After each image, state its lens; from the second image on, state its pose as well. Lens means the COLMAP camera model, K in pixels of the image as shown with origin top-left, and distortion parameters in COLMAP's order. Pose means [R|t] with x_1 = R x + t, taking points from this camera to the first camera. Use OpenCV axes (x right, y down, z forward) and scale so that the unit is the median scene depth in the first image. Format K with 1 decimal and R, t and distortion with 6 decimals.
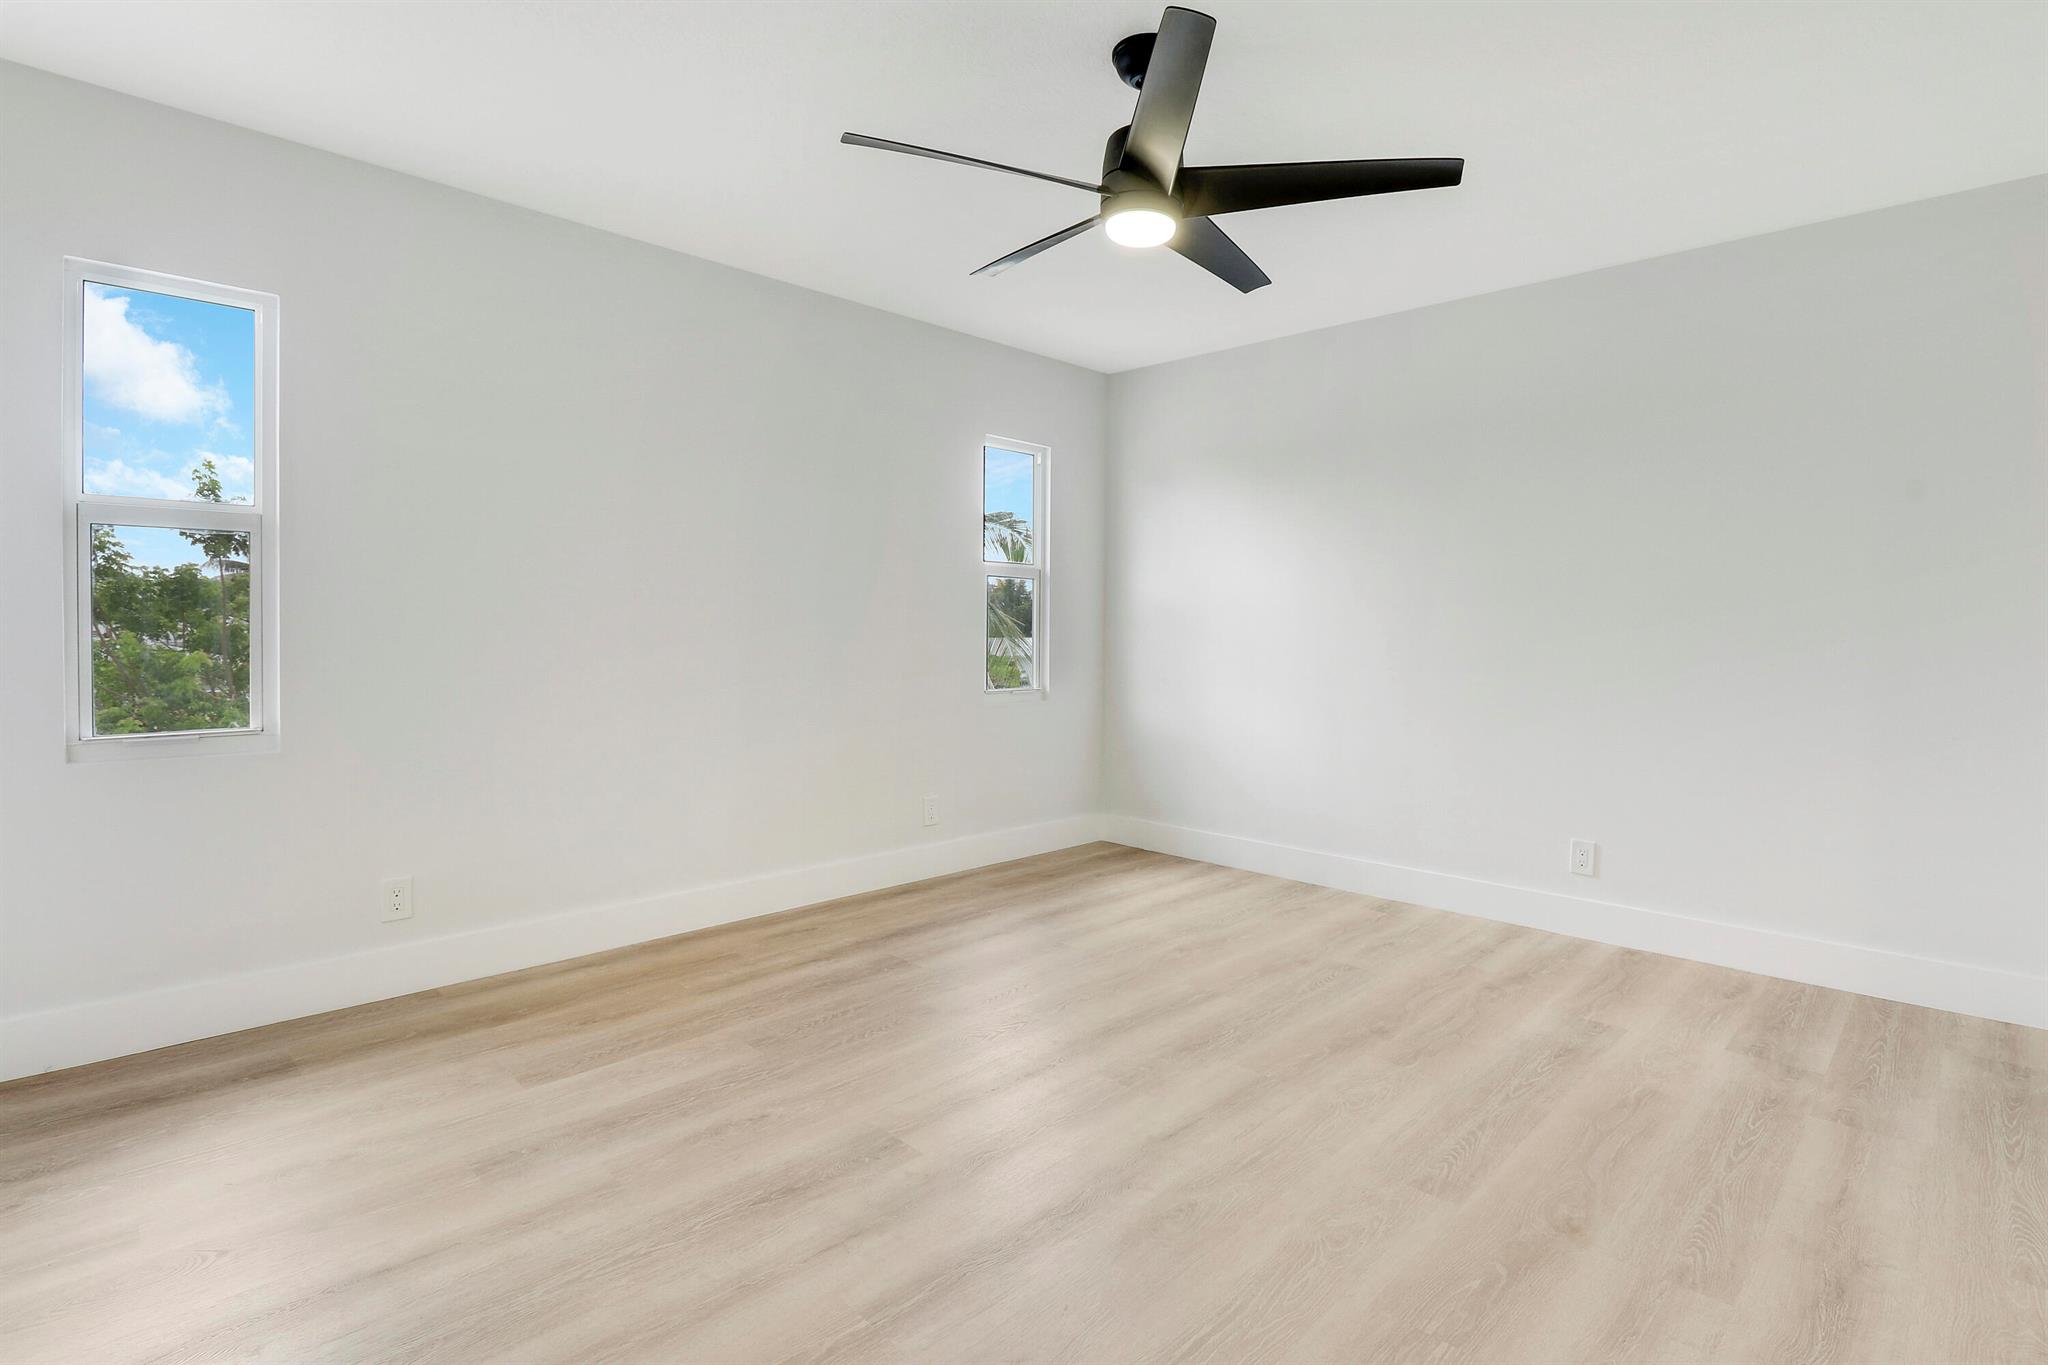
lens RADIAL K [[974.2, 0, 1039.0], [0, 974.2, 642.3], [0, 0, 1]] dist [-0.000035, -0.012180]
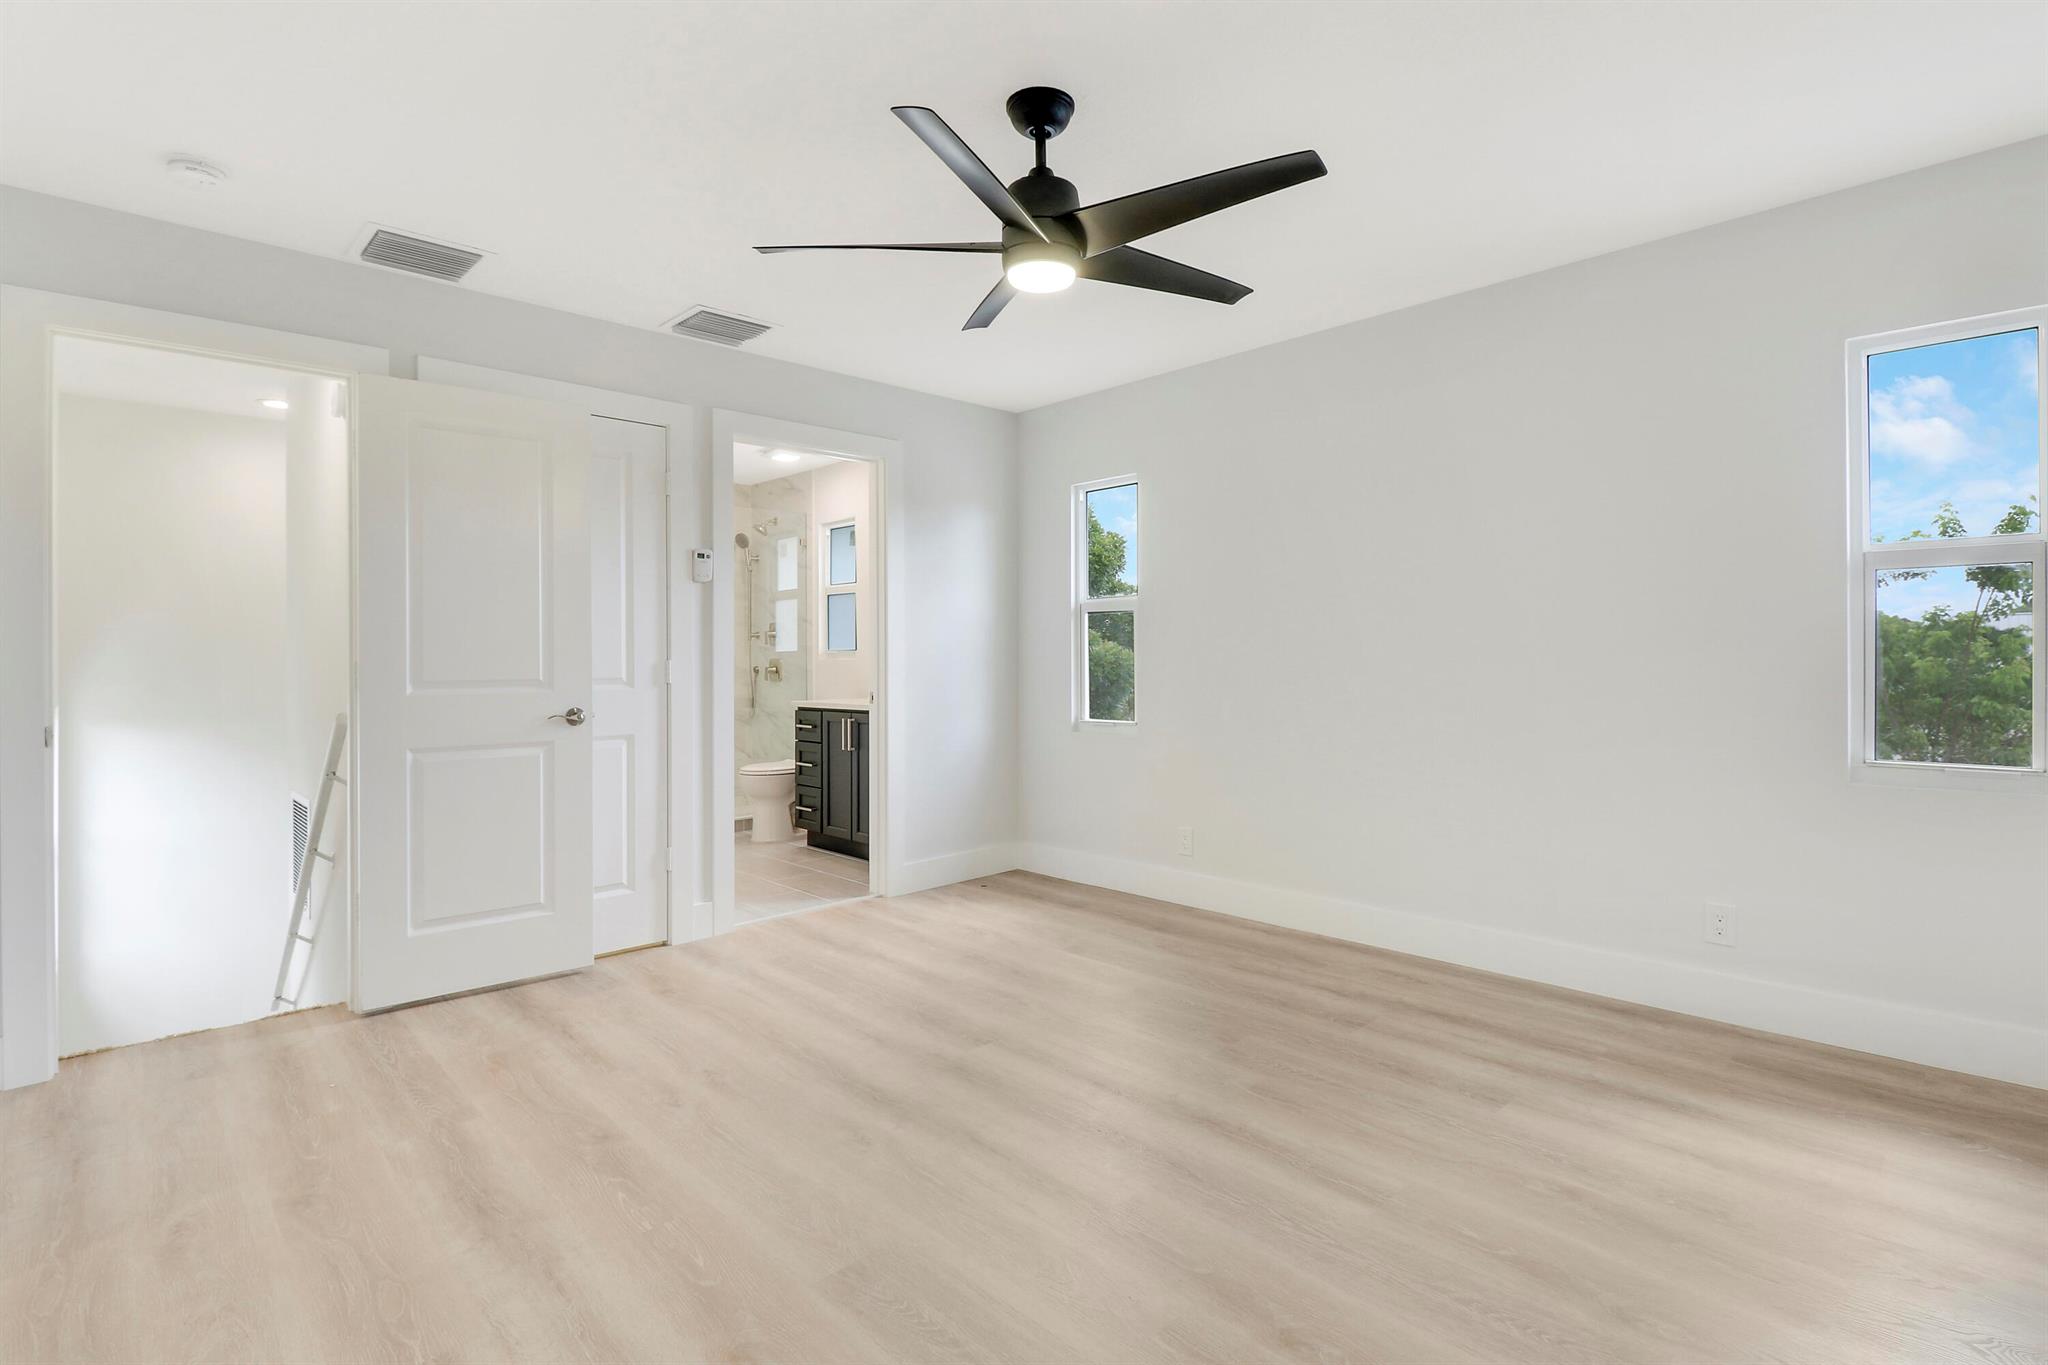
lens RADIAL K [[974.2, 0, 1039.0], [0, 974.2, 642.3], [0, 0, 1]] dist [-0.000035, -0.012180]
pose [[-0.024168, -0.028864, -0.999291, 0.936120], [-0.003641, 0.999579, -0.028784, -0.005694], [0.999701, 0.002942, -0.024263, 0.845000]]
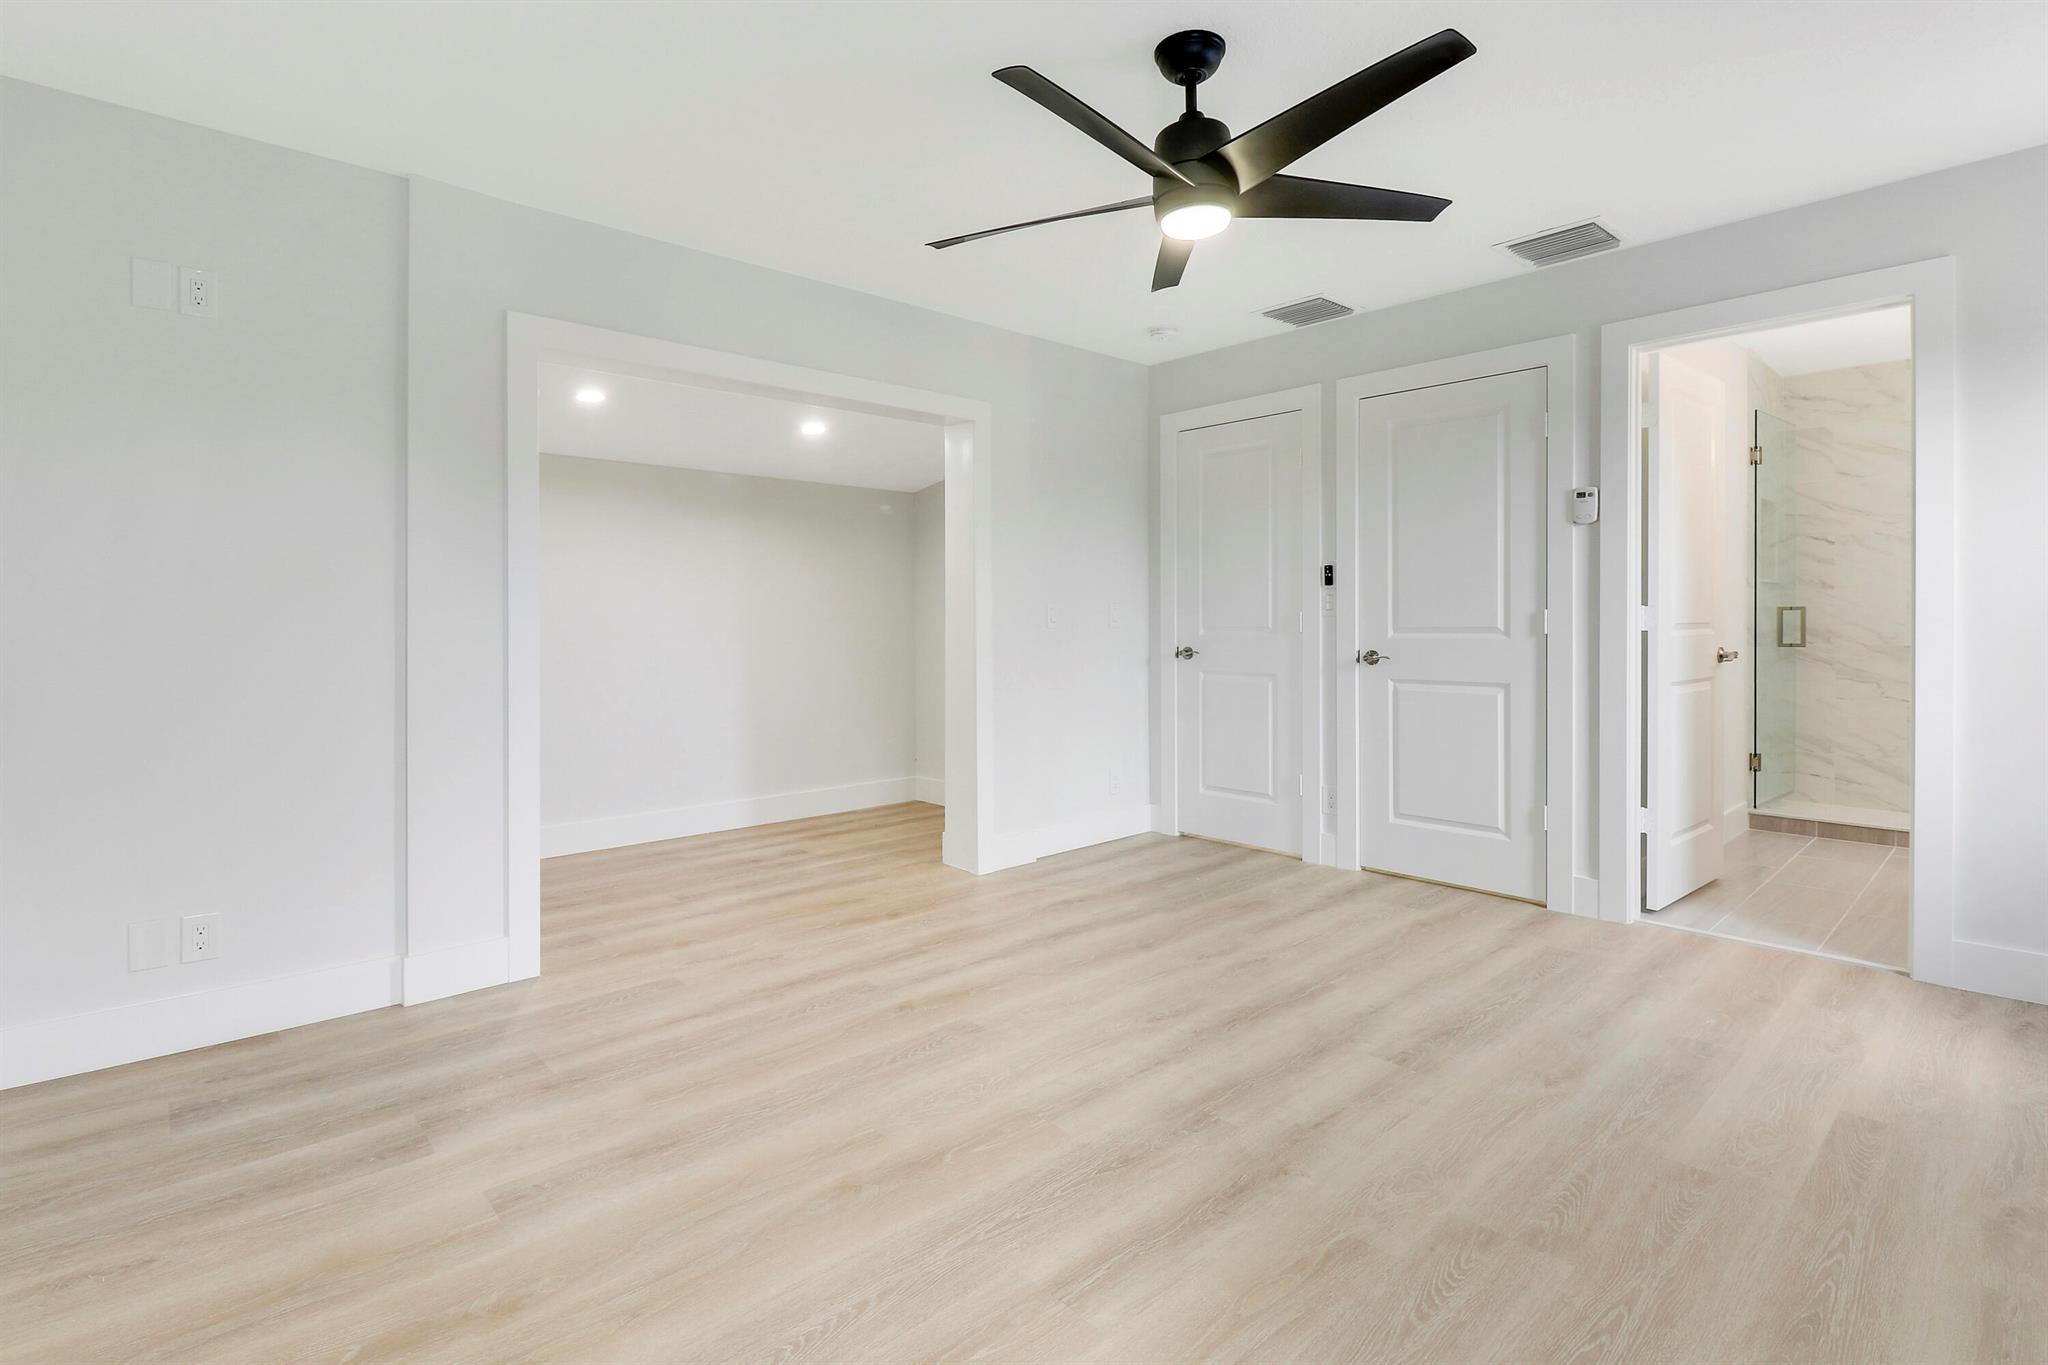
lens RADIAL K [[984.9, 0, 1025.5], [0, 984.9, 586.6], [0, 0, 1]] dist [-0.002601, -0.000793]
pose [[-0.998749, -0.003794, 0.049859, 0.183951], [-0.004669, 0.999837, -0.017440, -0.023707], [-0.049784, -0.017651, -0.998604, 1.680441]]
